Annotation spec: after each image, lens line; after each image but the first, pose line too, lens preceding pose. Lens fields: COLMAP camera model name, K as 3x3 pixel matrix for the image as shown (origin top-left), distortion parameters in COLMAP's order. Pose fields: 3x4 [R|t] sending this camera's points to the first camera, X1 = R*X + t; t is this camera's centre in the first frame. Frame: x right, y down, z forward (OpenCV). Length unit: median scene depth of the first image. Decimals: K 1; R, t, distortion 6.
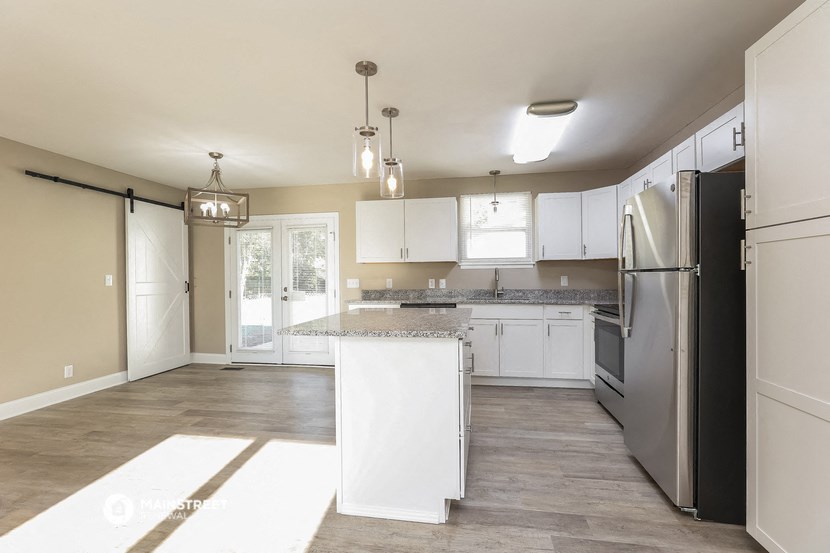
lens RADIAL K [[393.5, 0, 415.0], [0, 393.5, 276.5], [0, 0, 1]] dist [-0.001819, -0.000084]
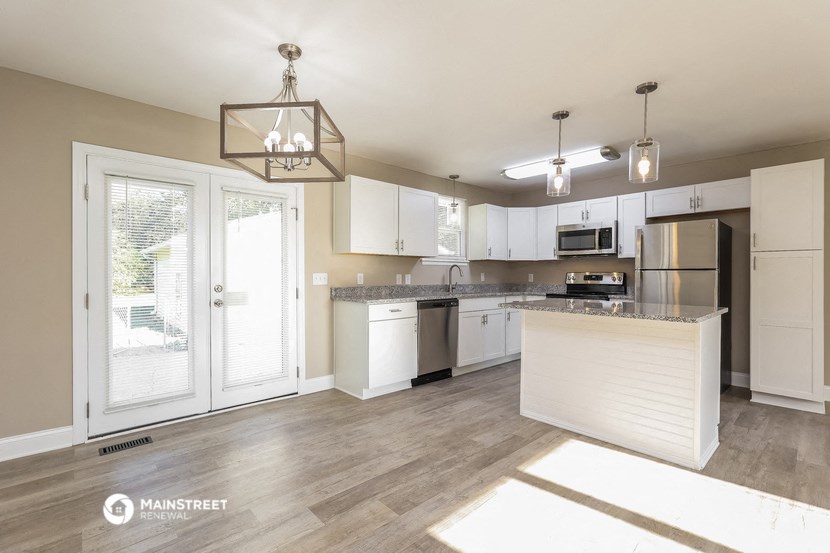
lens RADIAL K [[393.5, 0, 415.0], [0, 393.5, 276.5], [0, 0, 1]] dist [-0.001819, -0.000084]
pose [[0.590714, 0.005672, 0.806861, -0.770997], [-0.012401, 0.999921, 0.002050, 0.010407], [-0.806786, -0.011217, 0.590737, 0.464549]]
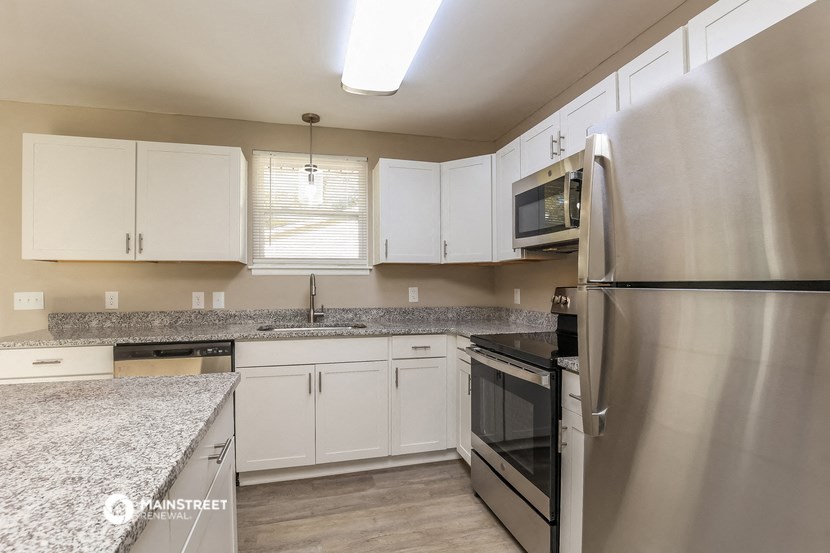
lens RADIAL K [[394.7, 0, 404.2], [0, 394.7, 276.2], [0, 0, 1]] dist [-0.013303, -0.000188]
pose [[0.912025, 0.007895, 0.410058, 0.089657], [-0.005399, 0.999959, -0.007245, -0.015257], [-0.410098, 0.004394, 0.912031, 0.399561]]
